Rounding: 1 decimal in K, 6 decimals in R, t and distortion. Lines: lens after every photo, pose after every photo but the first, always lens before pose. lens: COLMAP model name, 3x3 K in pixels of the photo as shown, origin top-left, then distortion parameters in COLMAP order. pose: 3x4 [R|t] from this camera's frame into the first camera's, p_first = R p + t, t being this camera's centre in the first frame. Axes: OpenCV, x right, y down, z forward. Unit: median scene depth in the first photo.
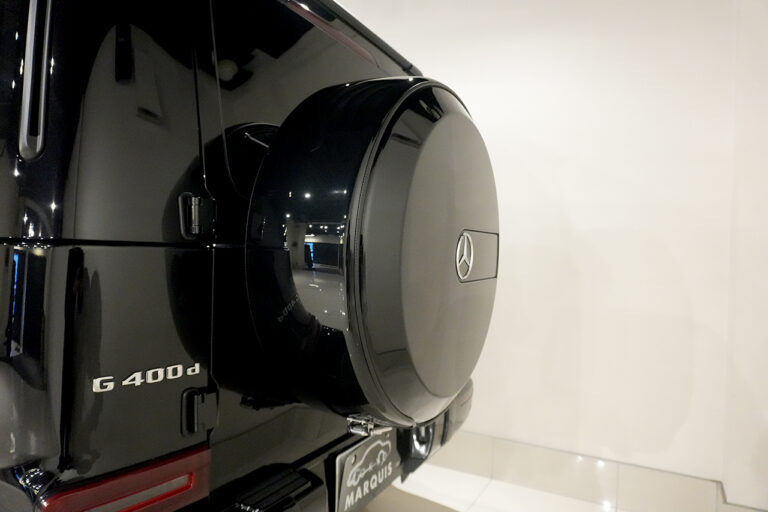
lens RADIAL K [[521.6, 0, 385.4], [0, 521.6, 255.6], [0, 0, 1]] dist [-0.009107, 0.012954]
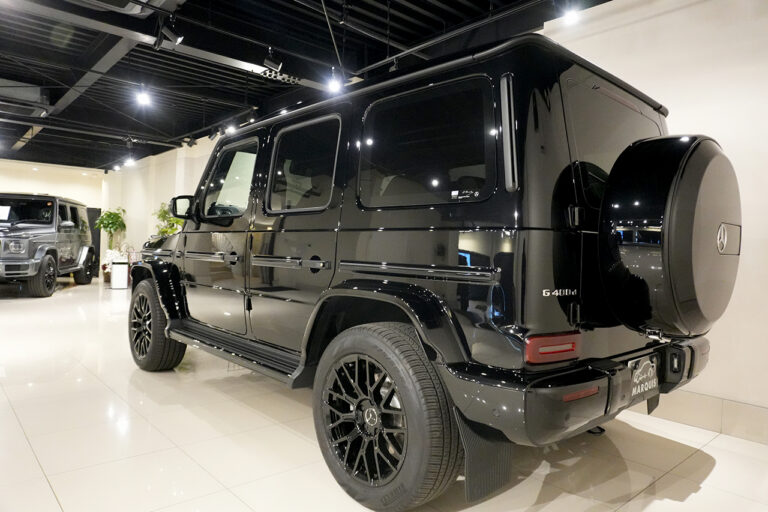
lens RADIAL K [[521.6, 0, 381.8], [0, 521.6, 255.7], [0, 0, 1]] dist [-0.009107, 0.012954]
pose [[0.944339, 0.005725, -0.328925, -0.323202], [-0.007685, 0.999960, -0.004659, 0.072105], [0.328885, 0.006927, 0.944345, -0.908229]]
